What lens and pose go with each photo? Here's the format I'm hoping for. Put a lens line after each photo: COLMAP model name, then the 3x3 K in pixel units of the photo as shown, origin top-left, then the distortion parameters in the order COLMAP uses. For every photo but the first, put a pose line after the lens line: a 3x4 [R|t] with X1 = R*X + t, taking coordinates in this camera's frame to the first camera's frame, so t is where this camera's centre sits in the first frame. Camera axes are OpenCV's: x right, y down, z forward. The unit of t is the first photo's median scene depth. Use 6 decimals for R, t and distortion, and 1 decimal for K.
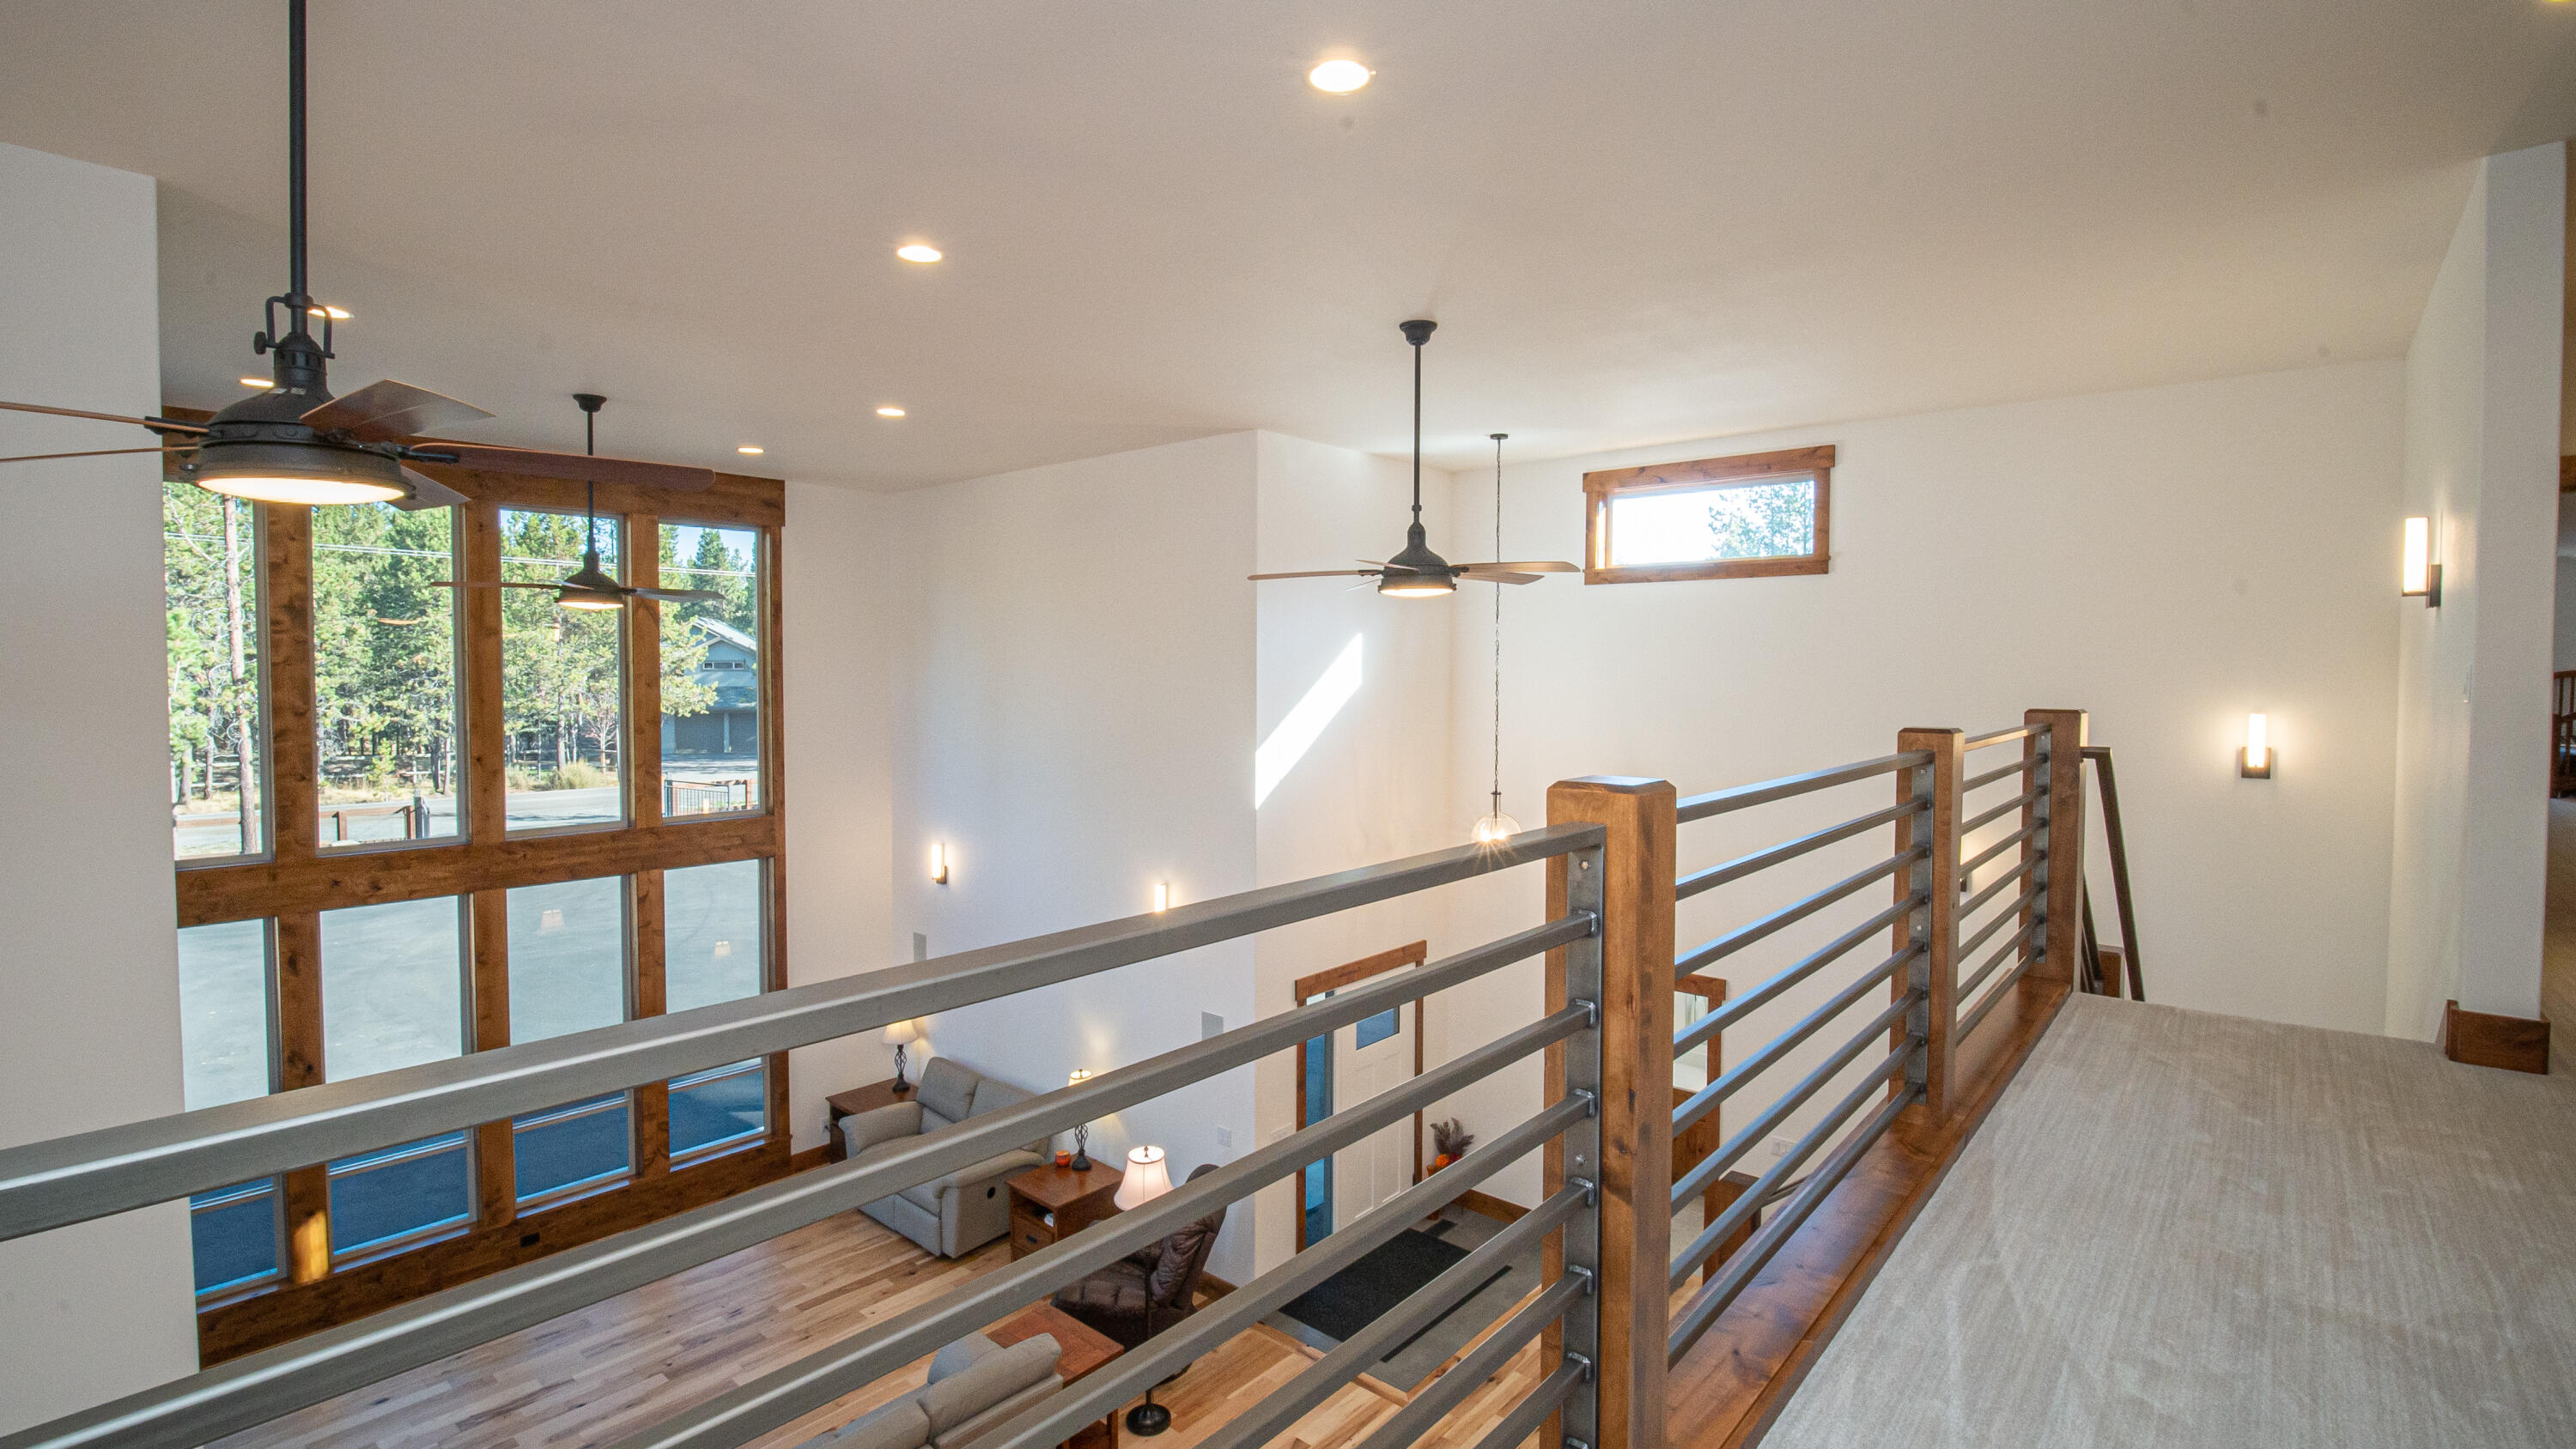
lens RADIAL K [[1161.5, 0, 1279.3], [0, 1161.5, 720.3], [0, 0, 1]] dist [-0.018605, -0.000341]
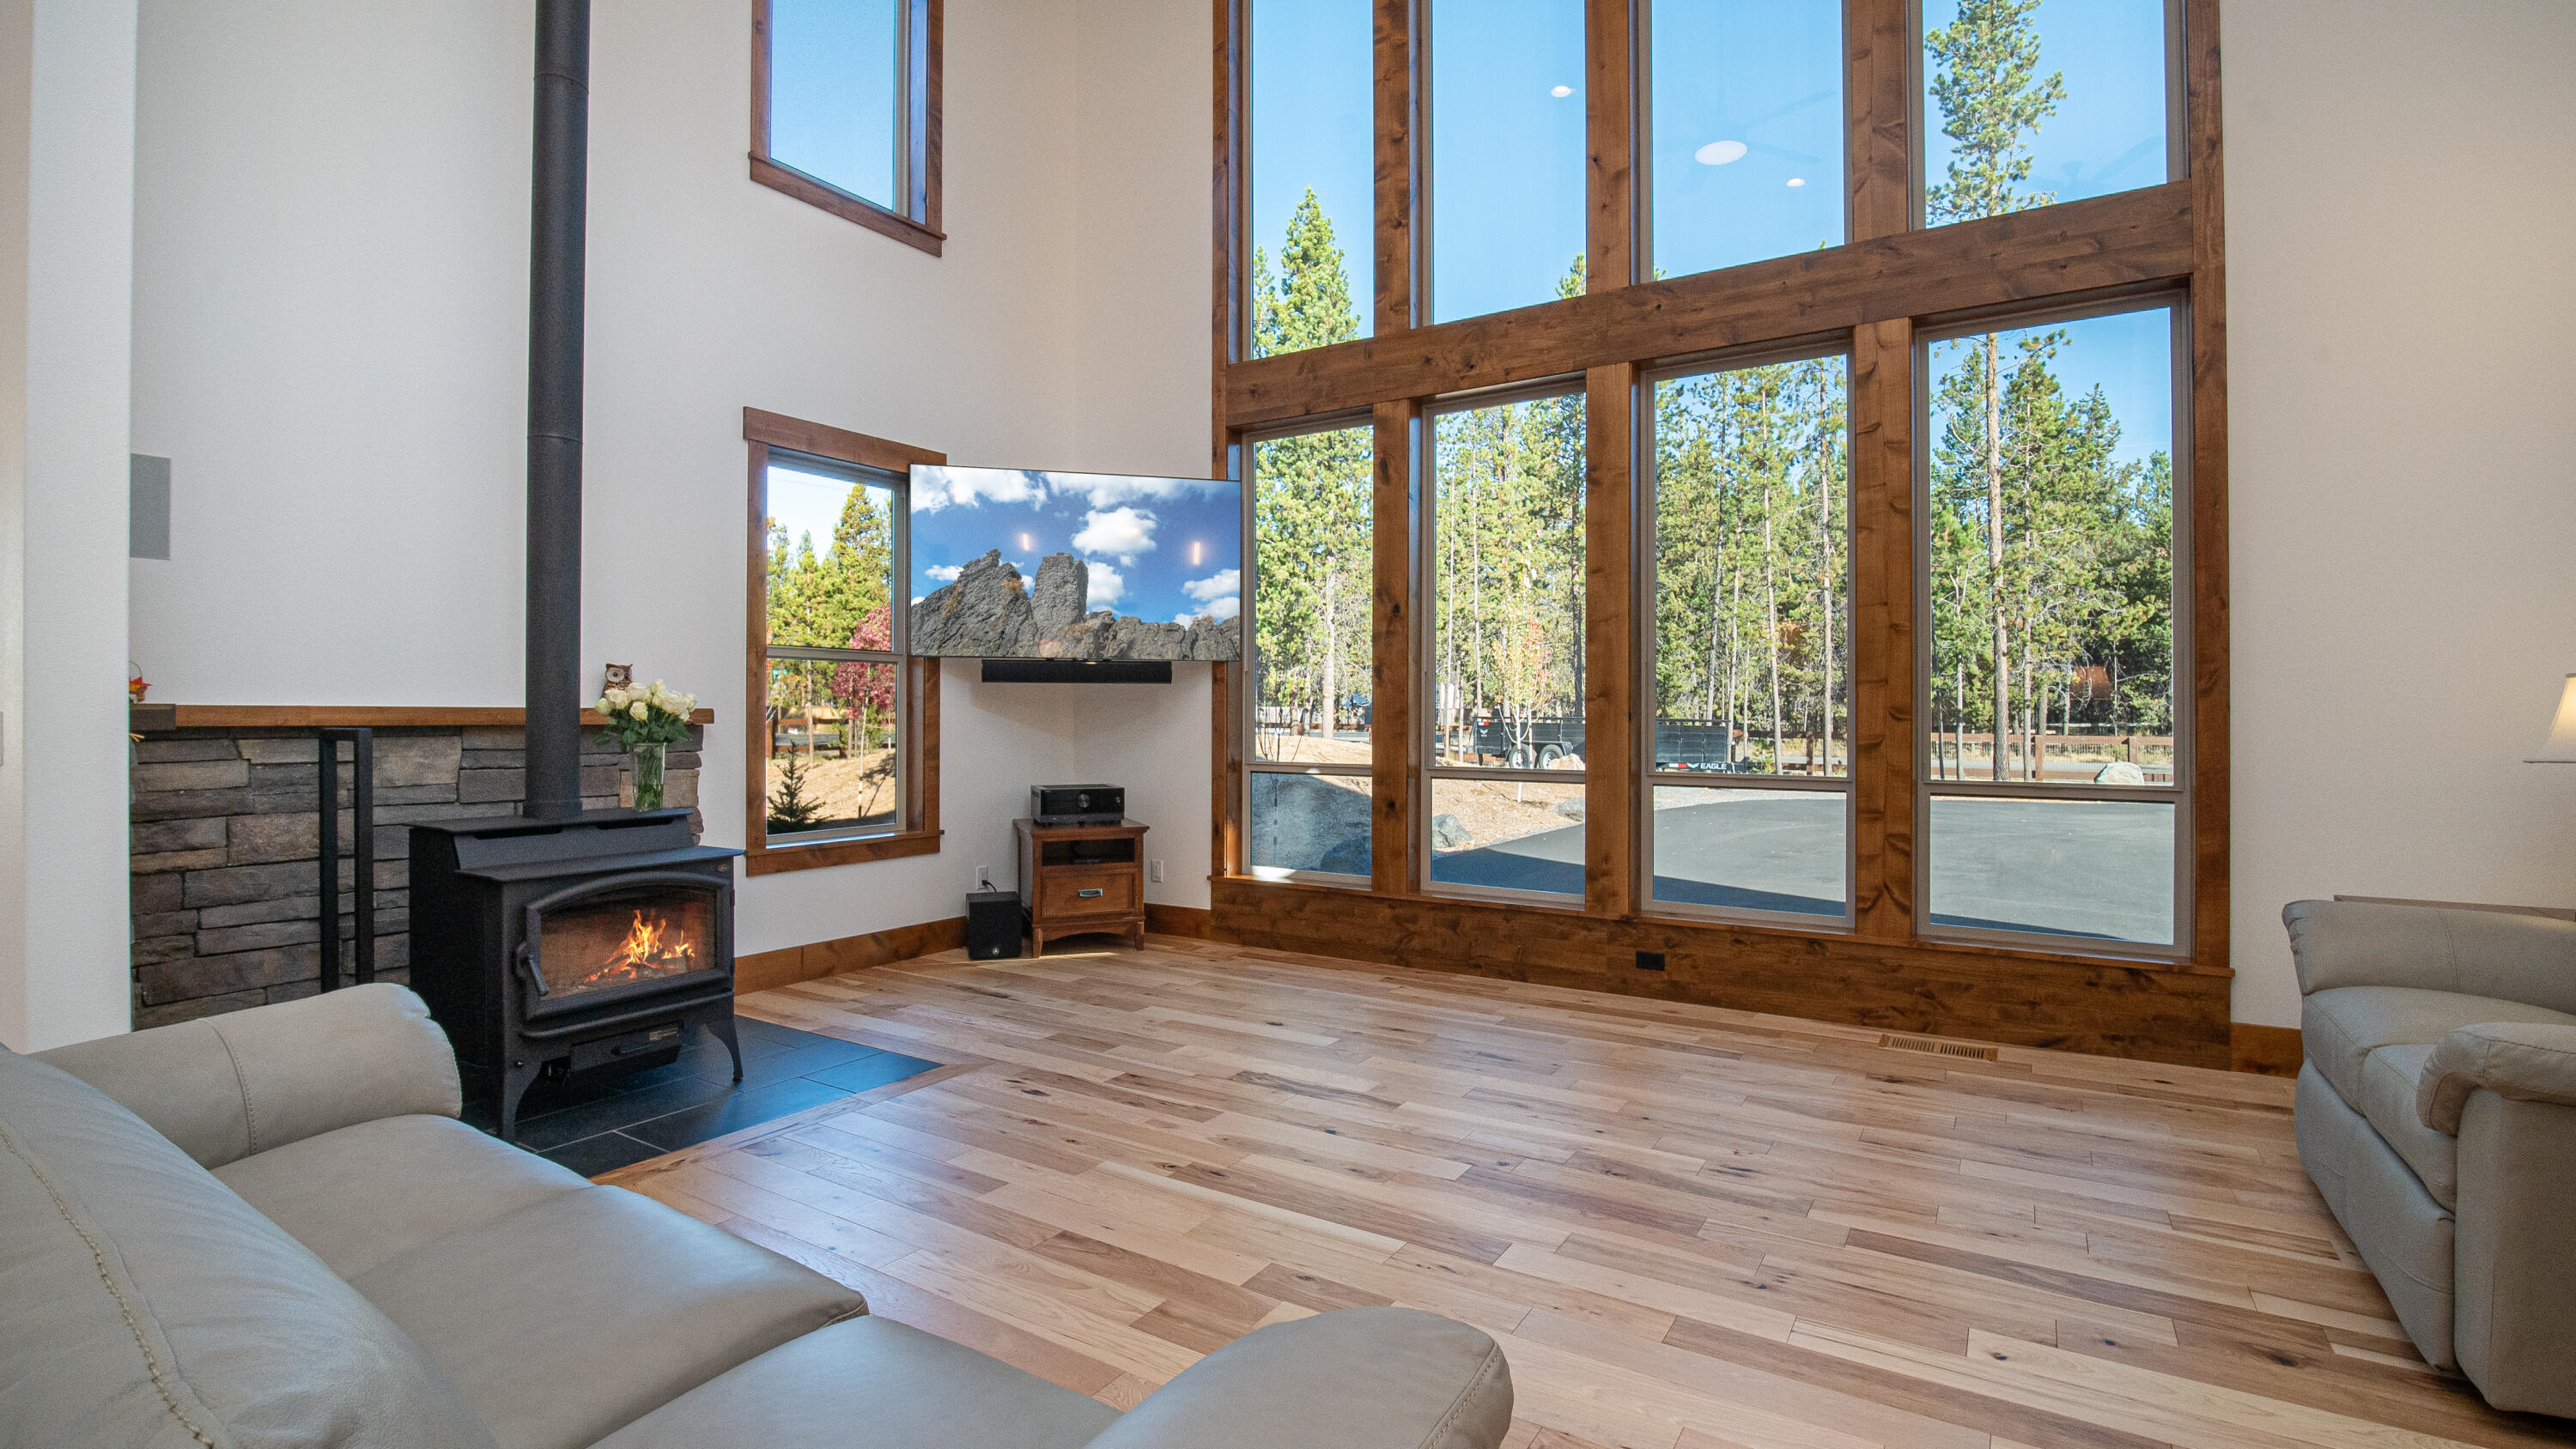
lens RADIAL K [[1161.5, 0, 1289.3], [0, 1161.5, 705.3], [0, 0, 1]] dist [-0.018605, -0.000341]
pose [[0.154531, -0.010124, -0.987936, -0.093969], [-0.039762, 0.999074, -0.016458, 0.347633], [0.987188, 0.041825, 0.153985, 0.739421]]
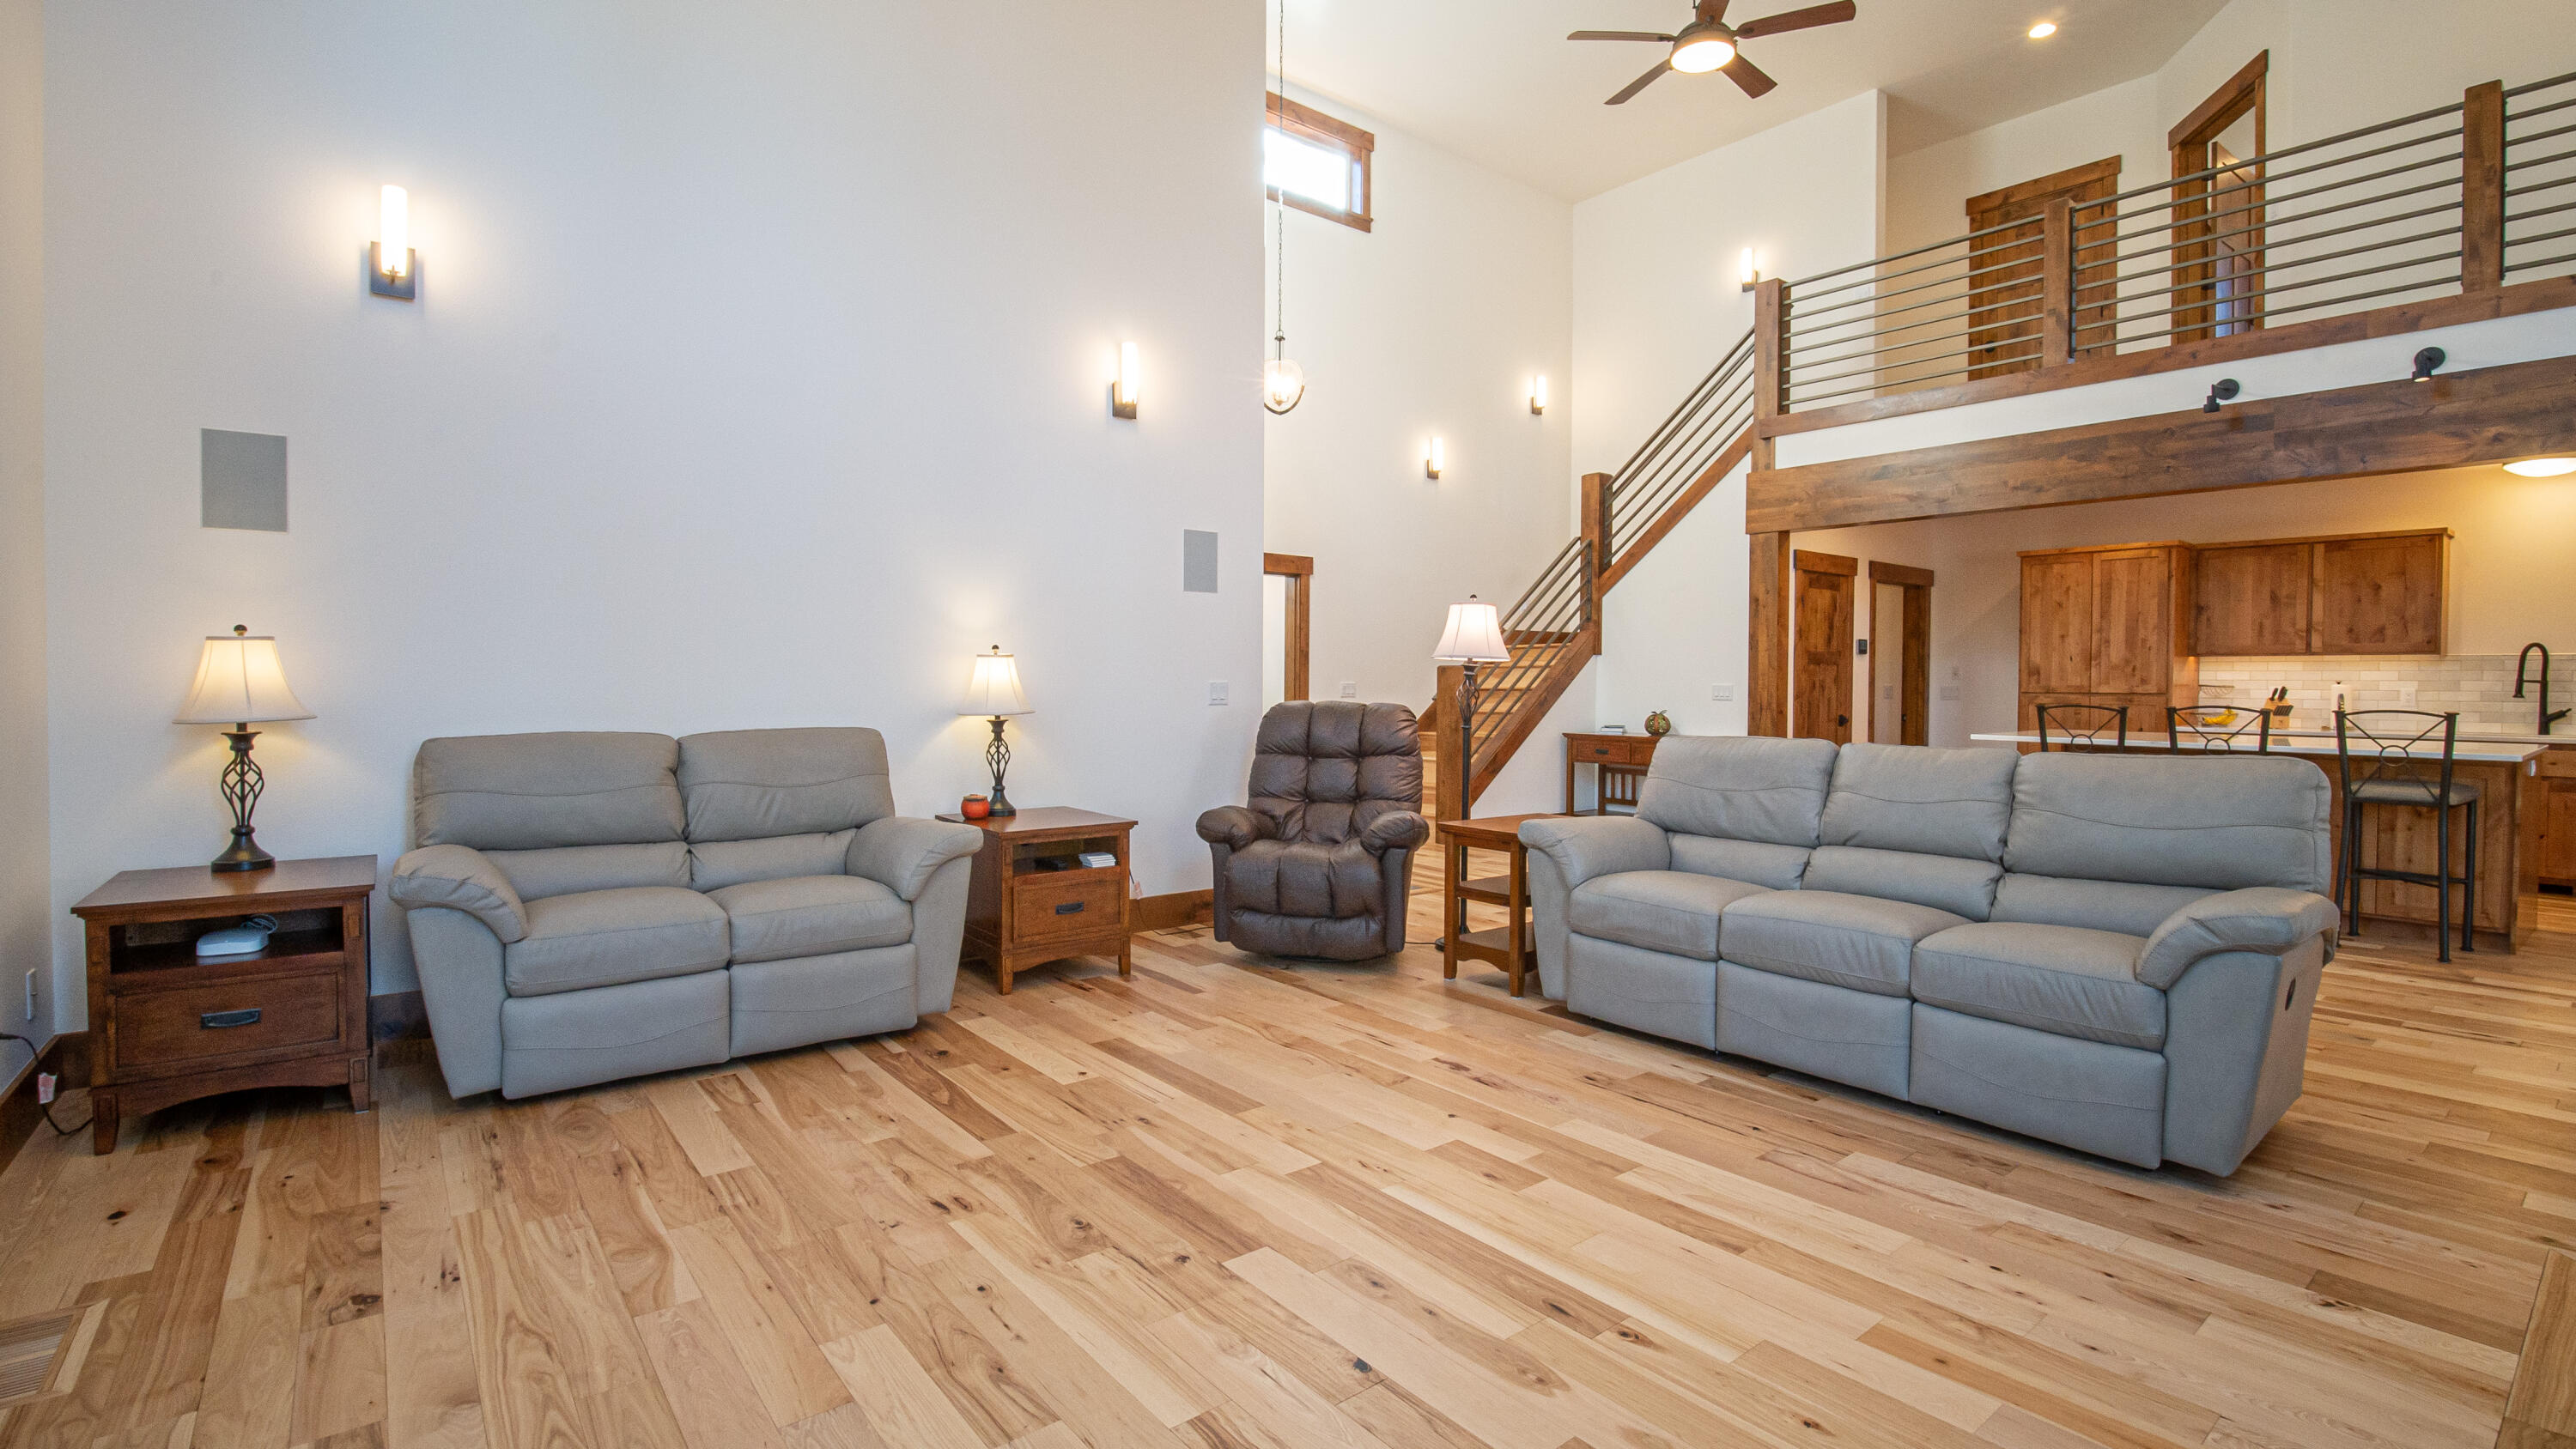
lens RADIAL K [[1161.5, 0, 1287.9], [0, 1161.5, 712.1], [0, 0, 1]] dist [-0.018605, -0.000341]
pose [[0.175109, -0.026054, 0.984204, -0.754172], [0.035066, 0.999181, 0.020211, 0.344937], [-0.983924, 0.030973, 0.175879, 0.791937]]
